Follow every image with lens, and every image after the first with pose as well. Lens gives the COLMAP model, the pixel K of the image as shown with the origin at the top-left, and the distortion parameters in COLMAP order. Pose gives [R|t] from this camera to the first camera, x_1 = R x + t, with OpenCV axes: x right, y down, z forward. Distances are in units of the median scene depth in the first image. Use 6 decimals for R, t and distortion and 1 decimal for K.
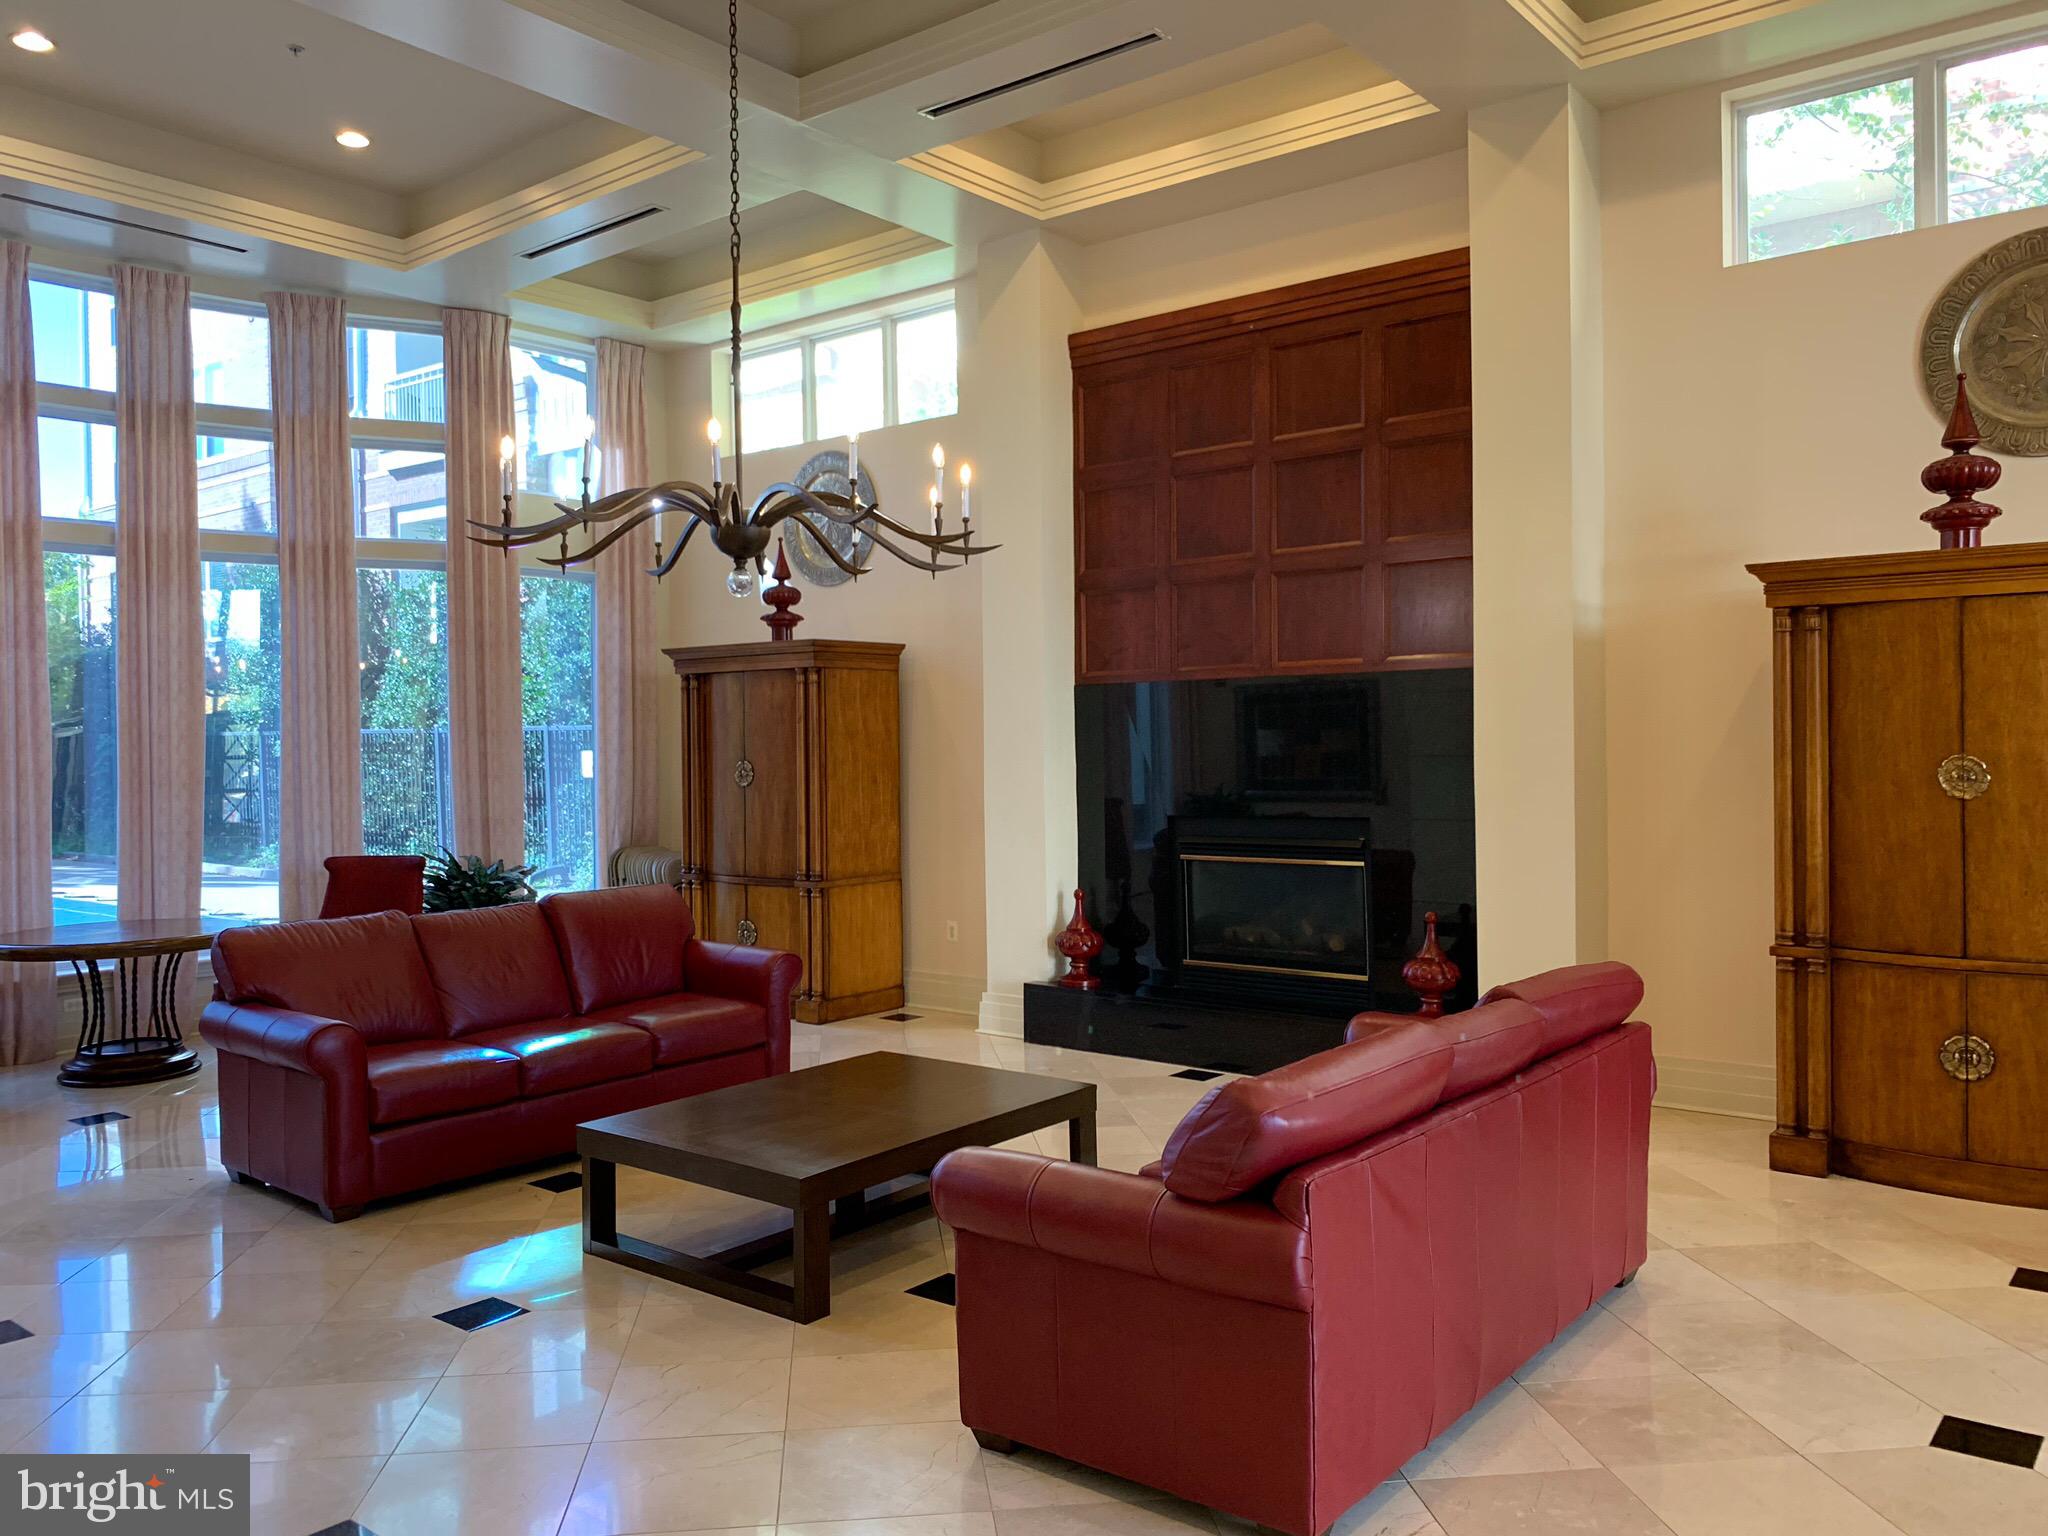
lens RADIAL K [[1563.9, 0, 1079.1], [0, 1563.9, 775.8], [0, 0, 1]] dist [0.046543, -0.032328]
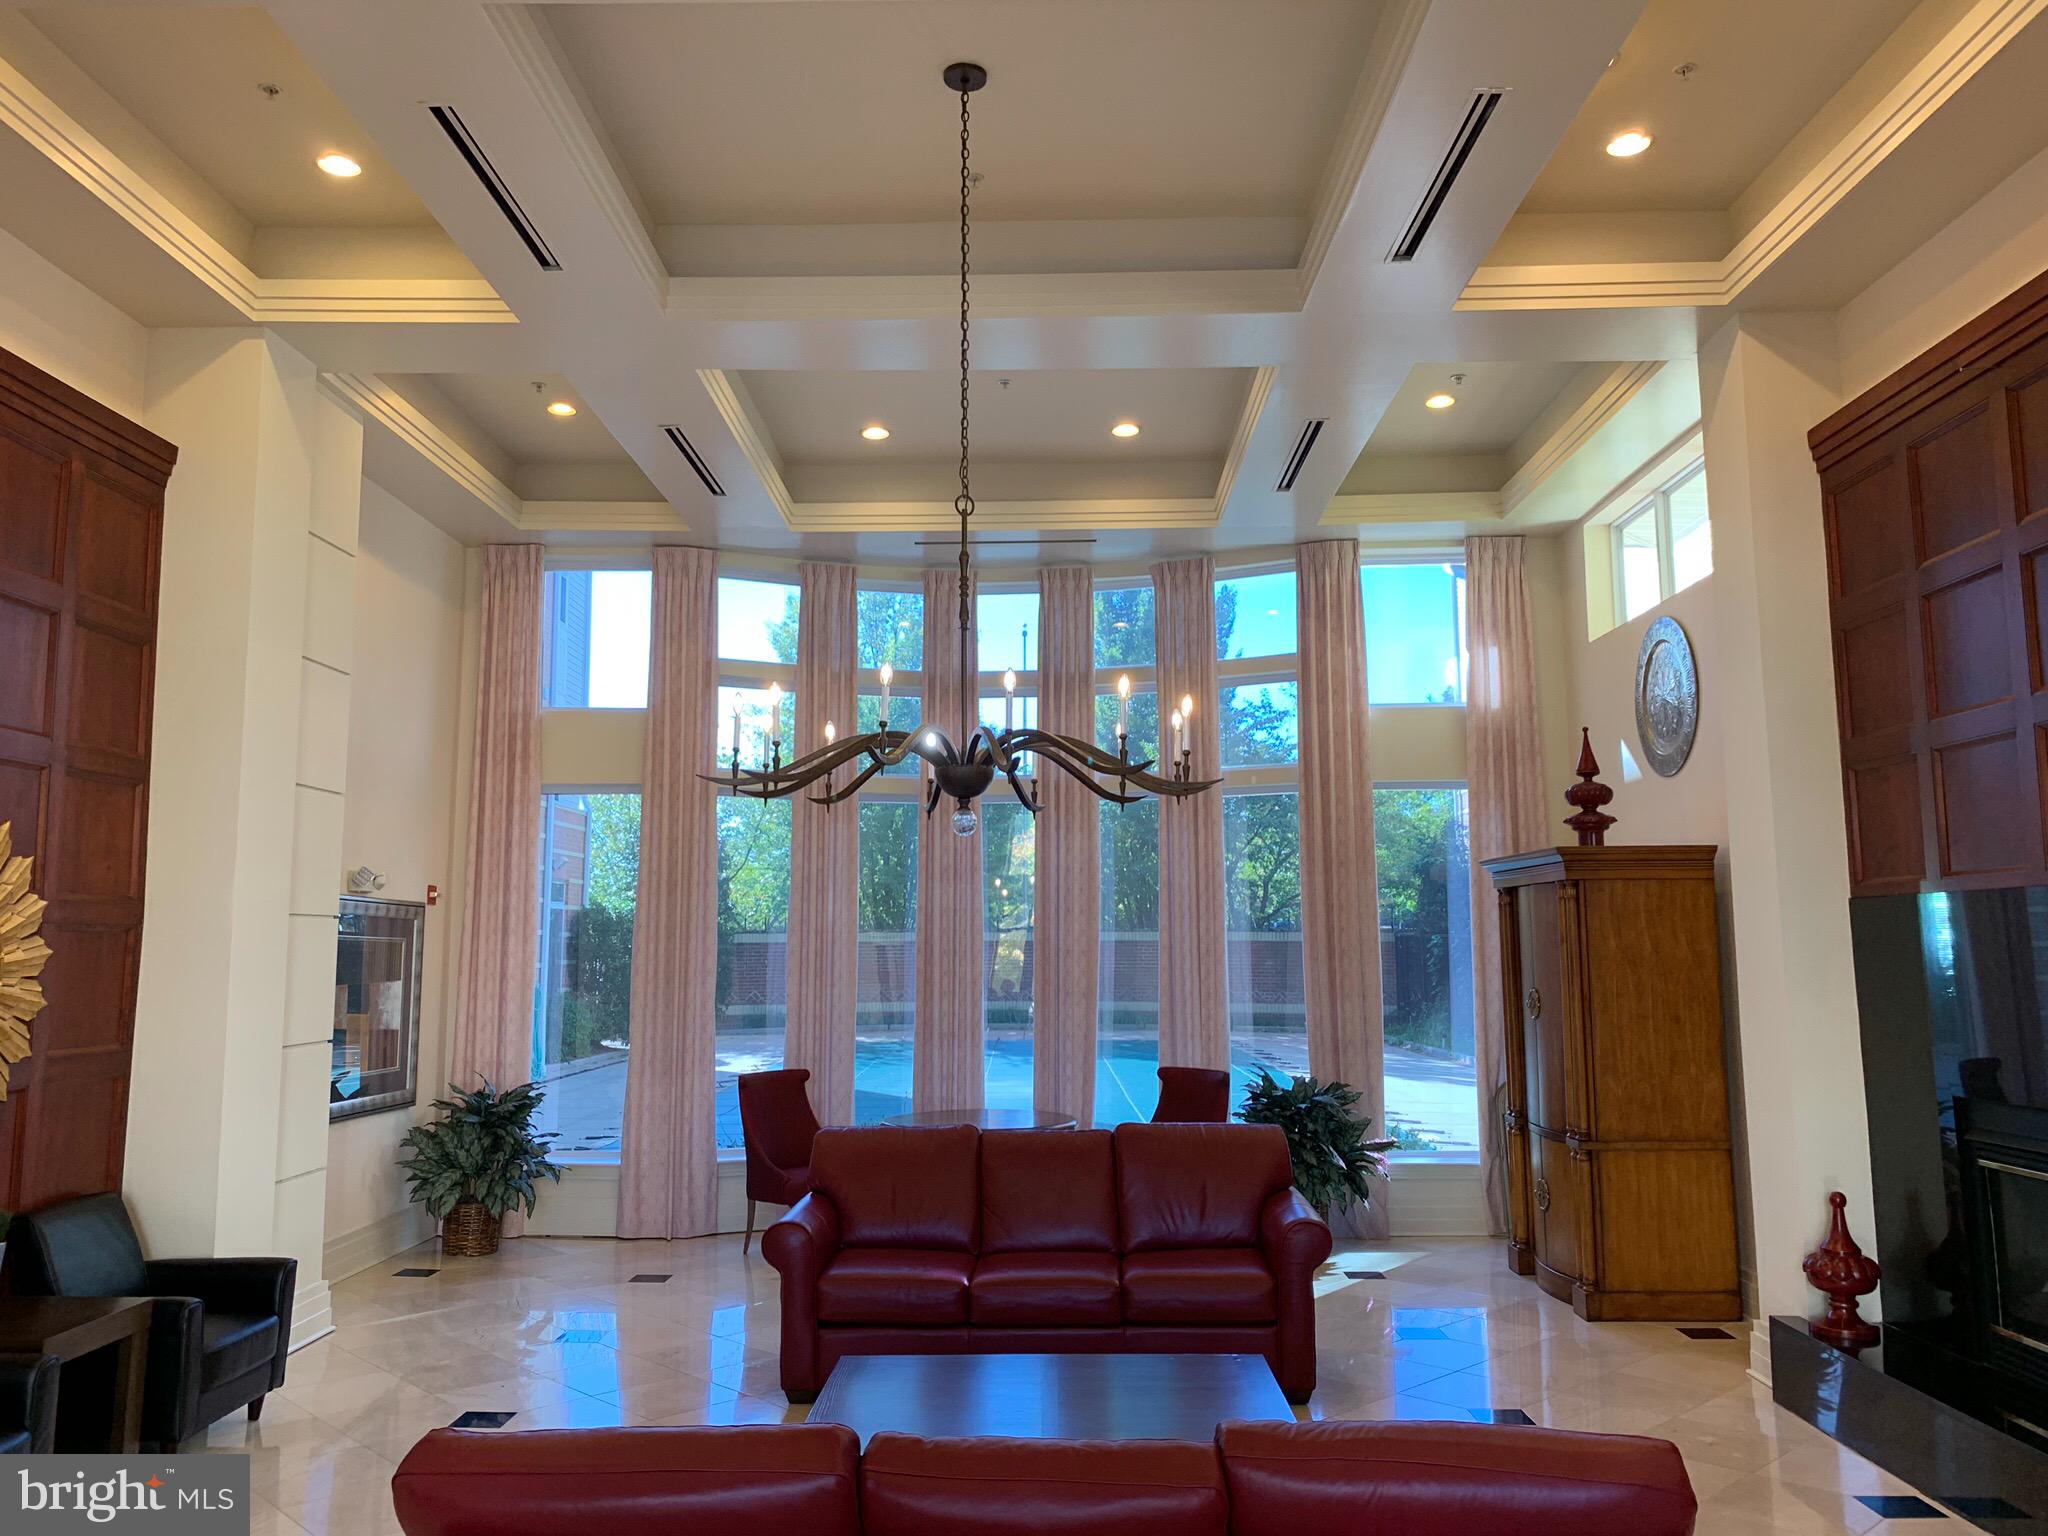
lens RADIAL K [[1563.9, 0, 1029.2], [0, 1563.9, 759.0], [0, 0, 1]] dist [0.046543, -0.032328]
pose [[0.617883, -0.083074, -0.781869, 0.308380], [-0.015044, 0.992972, -0.117393, -0.029378], [0.786126, 0.084298, 0.612291, 0.238987]]
